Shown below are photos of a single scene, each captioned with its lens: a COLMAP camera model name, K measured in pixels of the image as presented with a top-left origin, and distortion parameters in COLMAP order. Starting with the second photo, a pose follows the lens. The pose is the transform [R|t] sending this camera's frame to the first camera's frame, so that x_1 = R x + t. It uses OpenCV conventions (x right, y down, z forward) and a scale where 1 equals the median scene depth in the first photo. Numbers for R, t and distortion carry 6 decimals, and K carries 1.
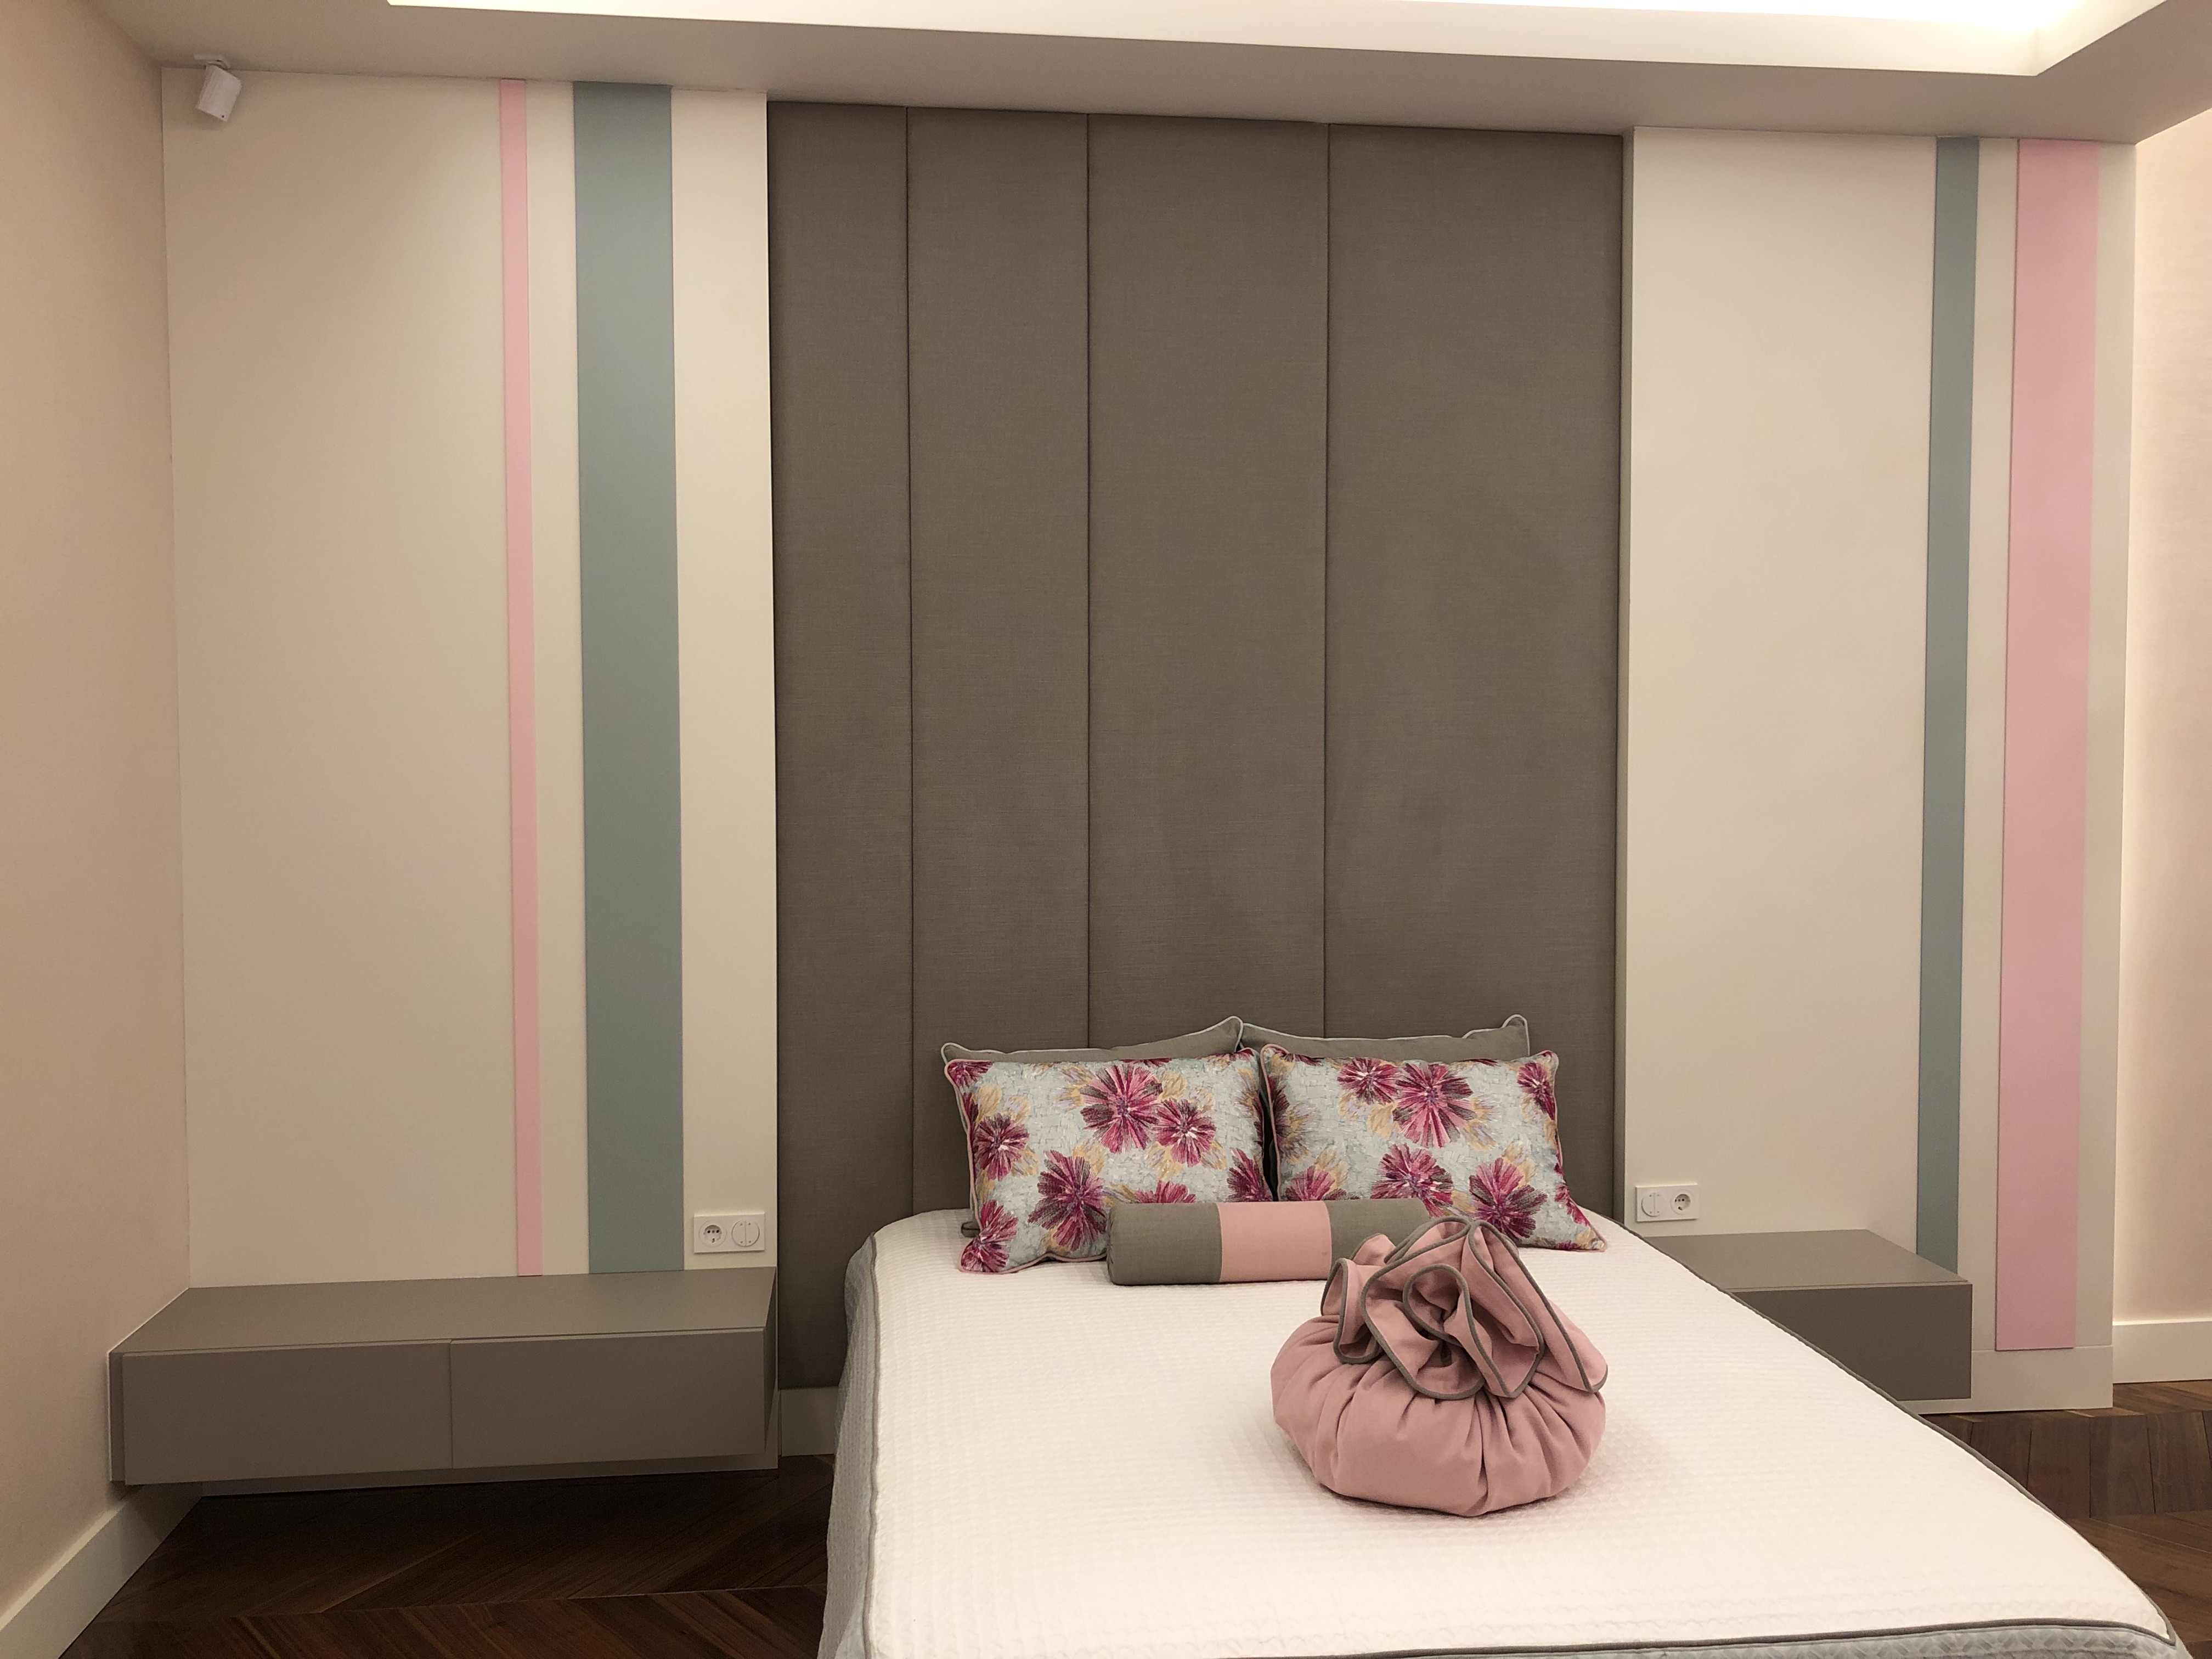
lens RADIAL K [[1840.2, 0, 1108.2], [0, 1840.2, 826.7], [0, 0, 1]] dist [0.043469, -0.065188]
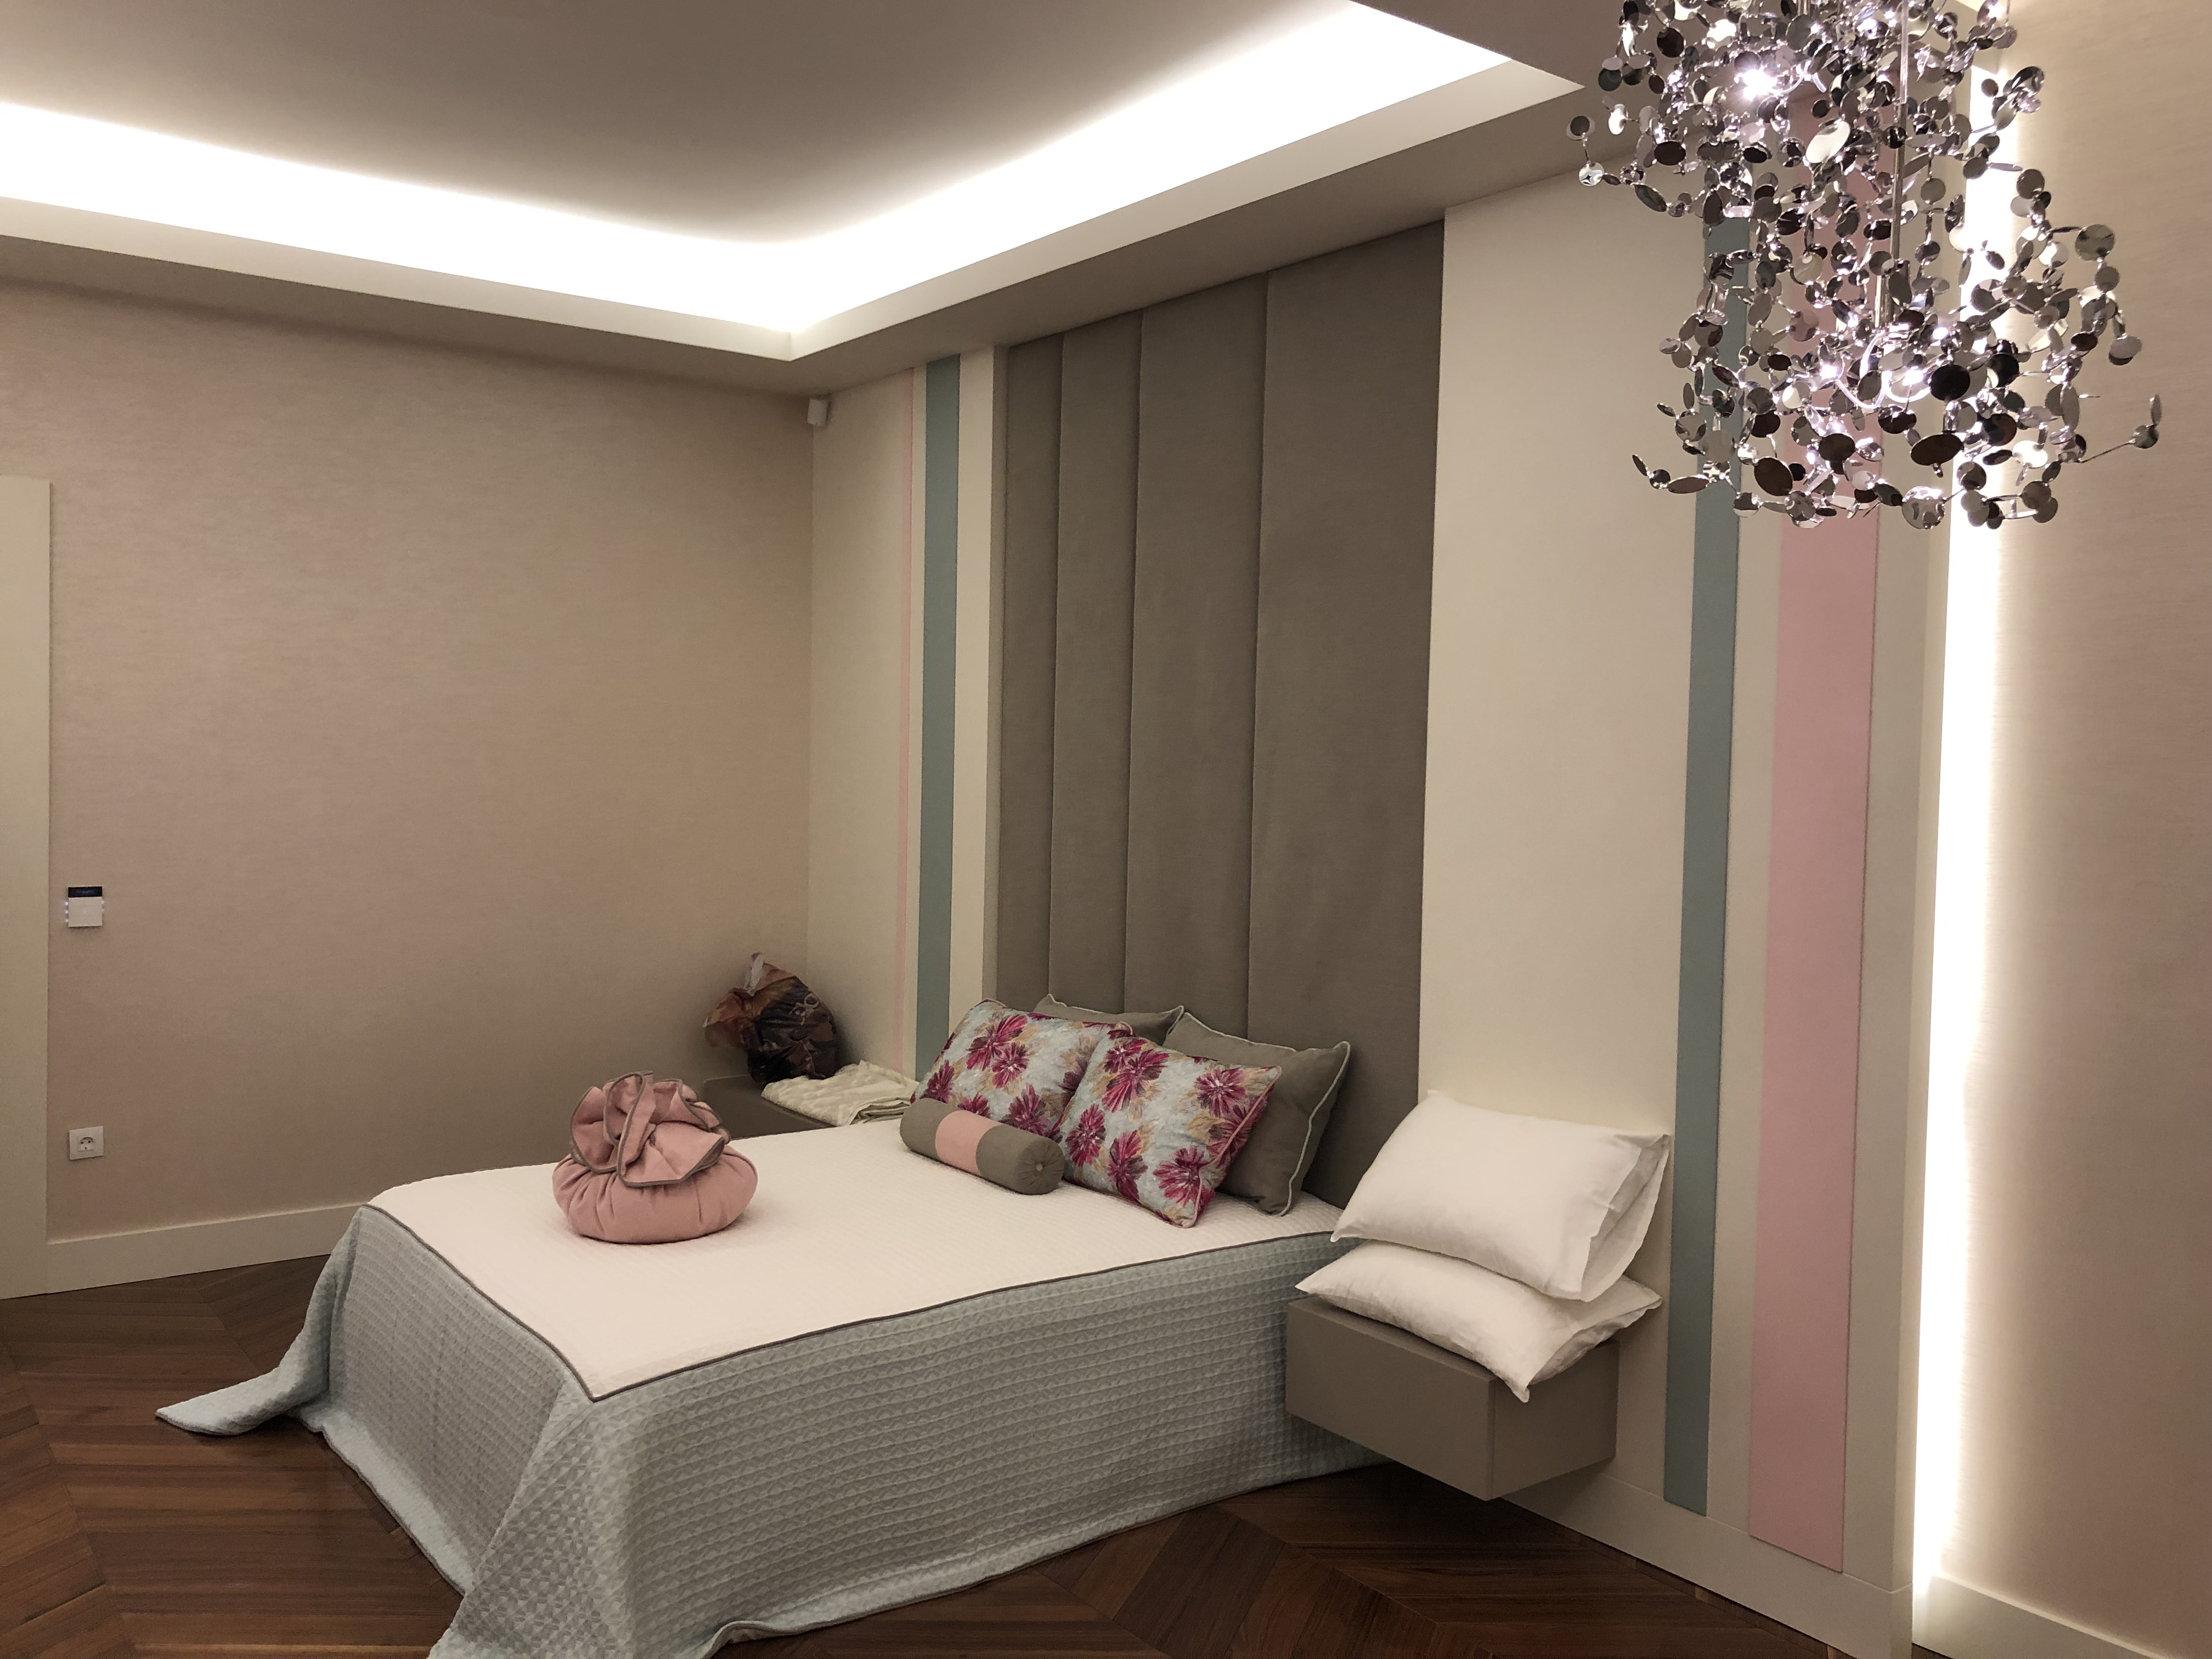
lens RADIAL K [[1840.2, 0, 1103.1], [0, 1840.2, 828.4], [0, 0, 1]] dist [0.043469, -0.065188]
pose [[0.480428, 0.038878, -0.876172, 1.244899], [-0.075209, 0.997163, 0.003008, -0.016322], [0.873804, 0.064451, 0.481989, 0.397408]]
